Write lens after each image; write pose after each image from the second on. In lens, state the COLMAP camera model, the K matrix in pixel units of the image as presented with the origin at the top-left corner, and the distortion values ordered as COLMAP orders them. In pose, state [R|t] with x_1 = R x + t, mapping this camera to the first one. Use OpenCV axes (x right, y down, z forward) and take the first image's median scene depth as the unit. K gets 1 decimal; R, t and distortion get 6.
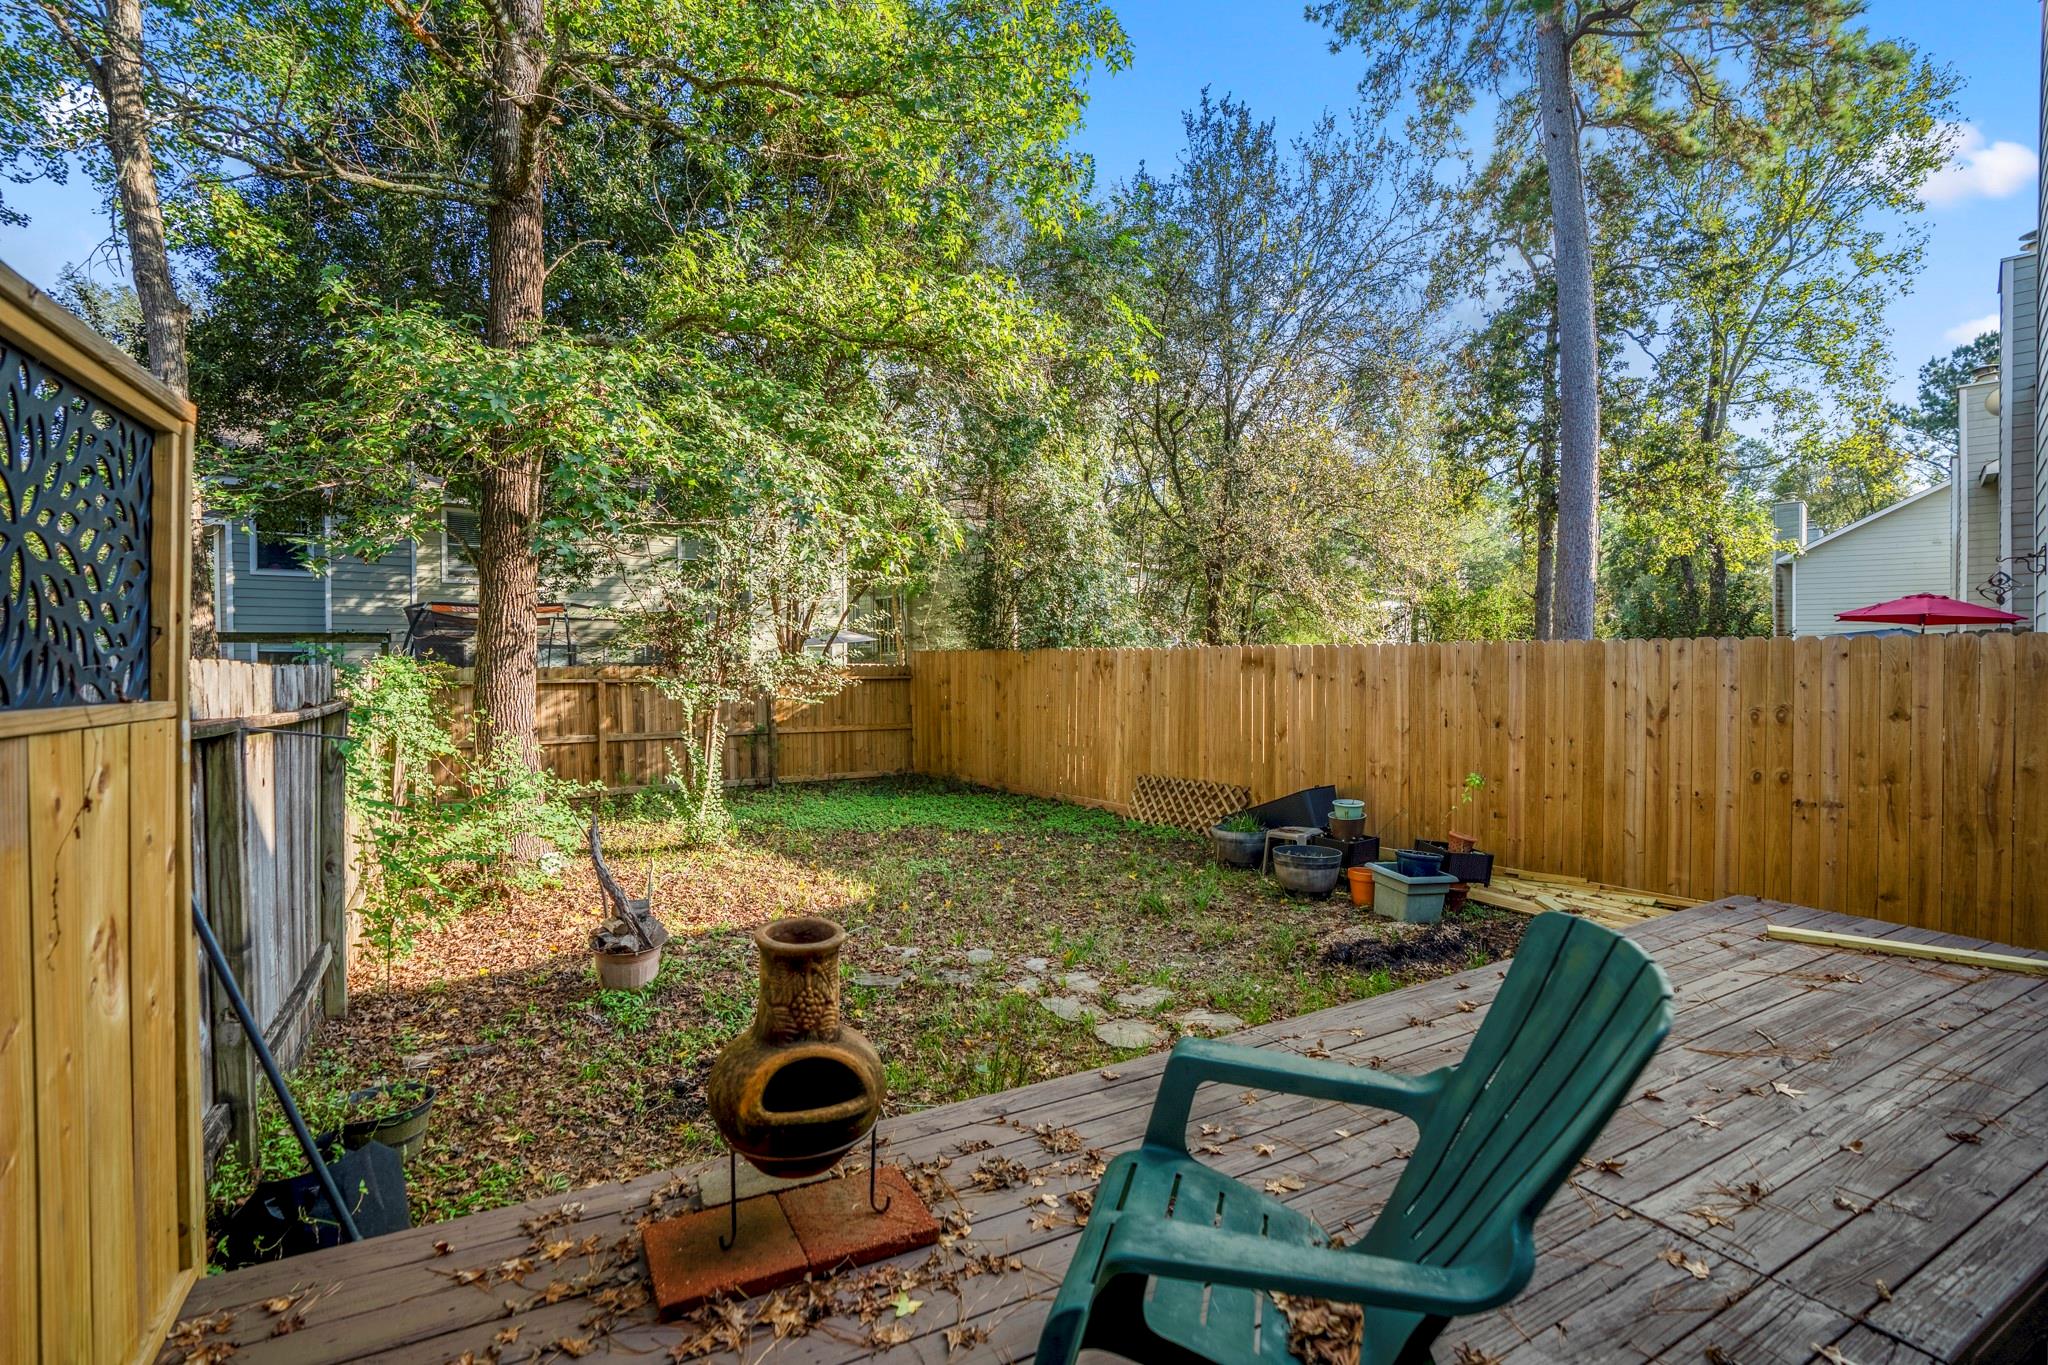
lens RADIAL K [[974.0, 0, 1019.0], [0, 974.0, 665.5], [0, 0, 1]] dist [-0.067252, 0.027846]
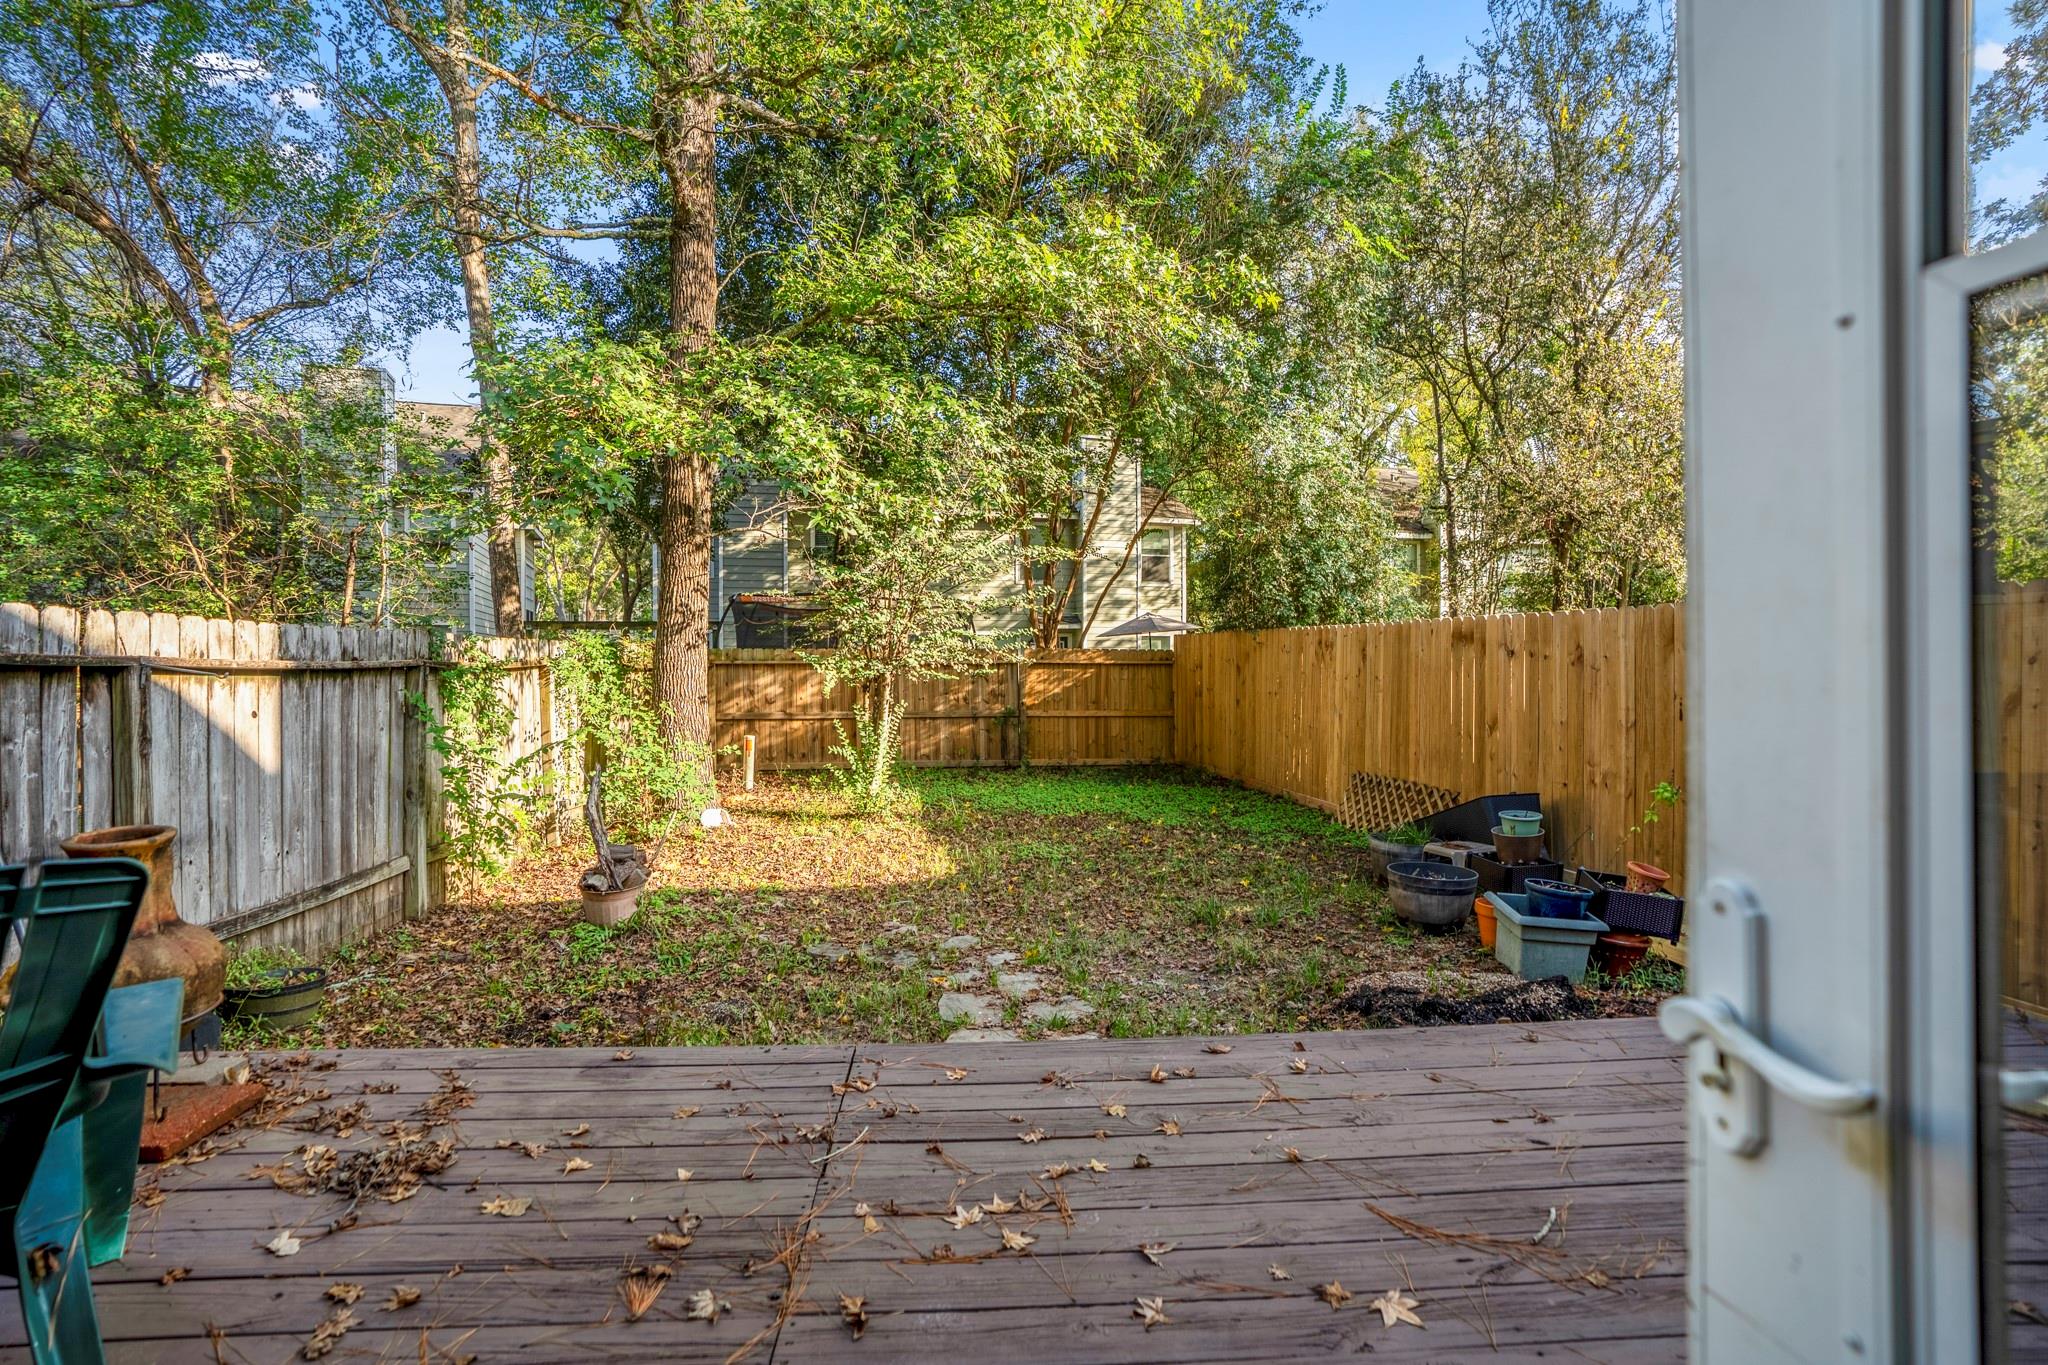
lens RADIAL K [[974.0, 0, 1019.0], [0, 974.0, 665.5], [0, 0, 1]] dist [-0.067252, 0.027846]
pose [[0.900421, 0.006578, -0.434971, 0.325361], [-0.005360, 0.999978, 0.004029, 0.023160], [0.434987, -0.001296, 0.900436, 0.146214]]
